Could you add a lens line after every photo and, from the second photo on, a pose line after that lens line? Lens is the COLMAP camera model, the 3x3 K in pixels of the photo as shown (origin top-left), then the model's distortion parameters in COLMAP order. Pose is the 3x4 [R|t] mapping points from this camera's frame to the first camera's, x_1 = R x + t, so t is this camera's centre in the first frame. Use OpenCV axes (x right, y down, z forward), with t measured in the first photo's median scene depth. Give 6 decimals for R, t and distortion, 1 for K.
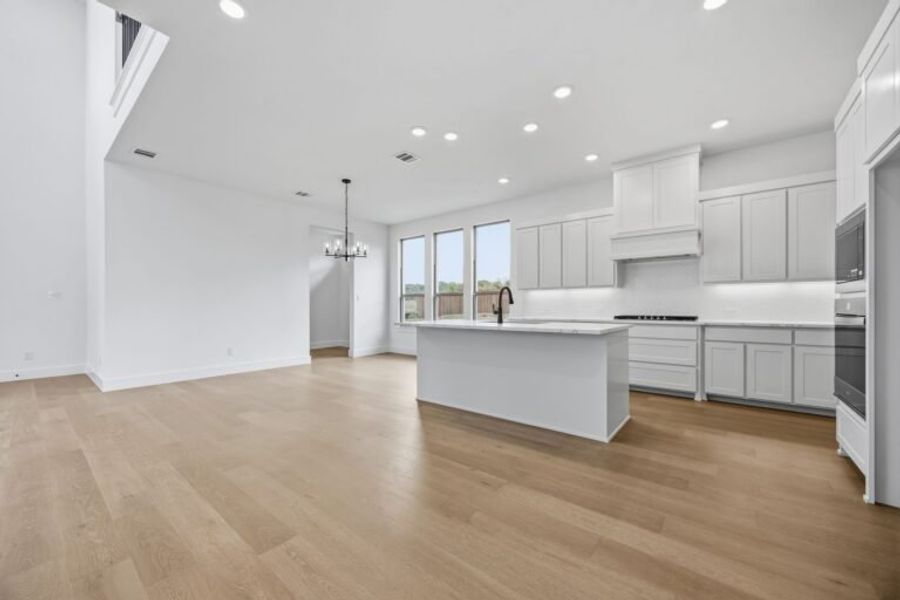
lens RADIAL K [[346.8, 0, 451.3], [0, 346.8, 306.4], [0, 0, 1]] dist [0.005477, -0.001170]
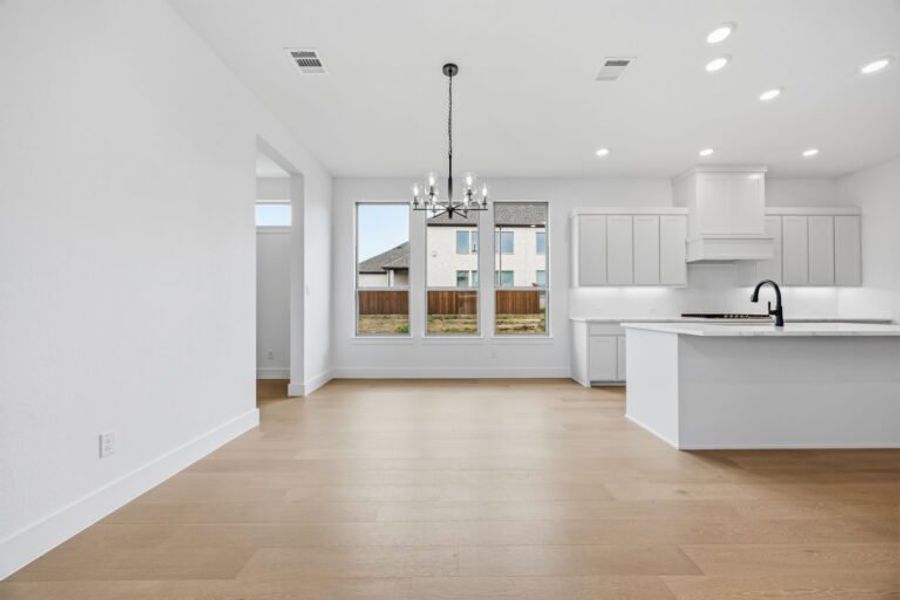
lens RADIAL K [[346.8, 0, 451.3], [0, 346.8, 302.4], [0, 0, 1]] dist [0.005477, -0.001170]
pose [[0.773358, 0.007418, 0.633926, -0.697253], [-0.000704, 0.999941, -0.010842, 0.002942], [-0.633969, 0.007939, 0.773318, 0.643663]]
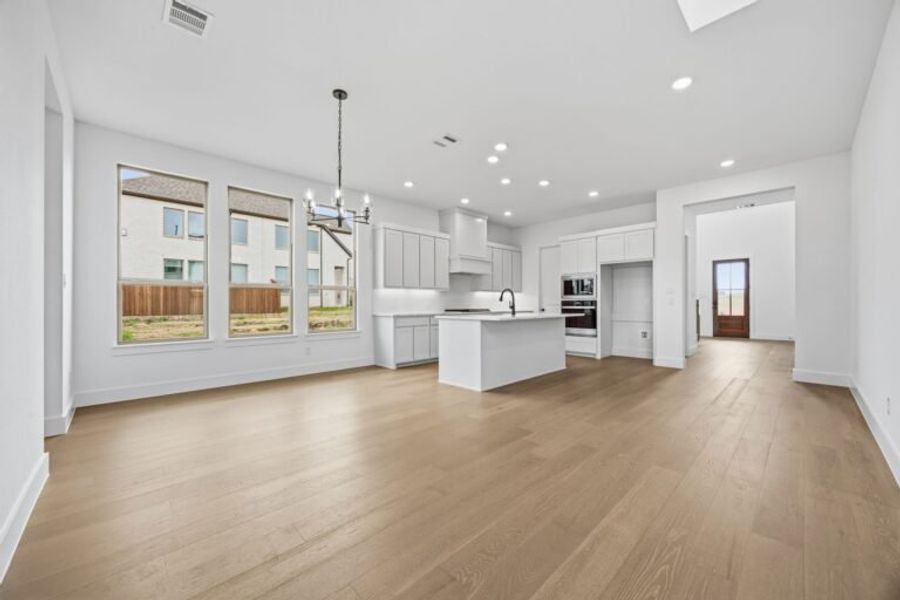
lens RADIAL K [[346.8, 0, 449.1], [0, 346.8, 308.5], [0, 0, 1]] dist [0.005477, -0.001170]
pose [[0.135205, -0.012272, 0.990742, -0.954791], [0.002210, 0.999925, 0.012084, 0.004084], [-0.990815, 0.000556, 0.135222, 0.797182]]
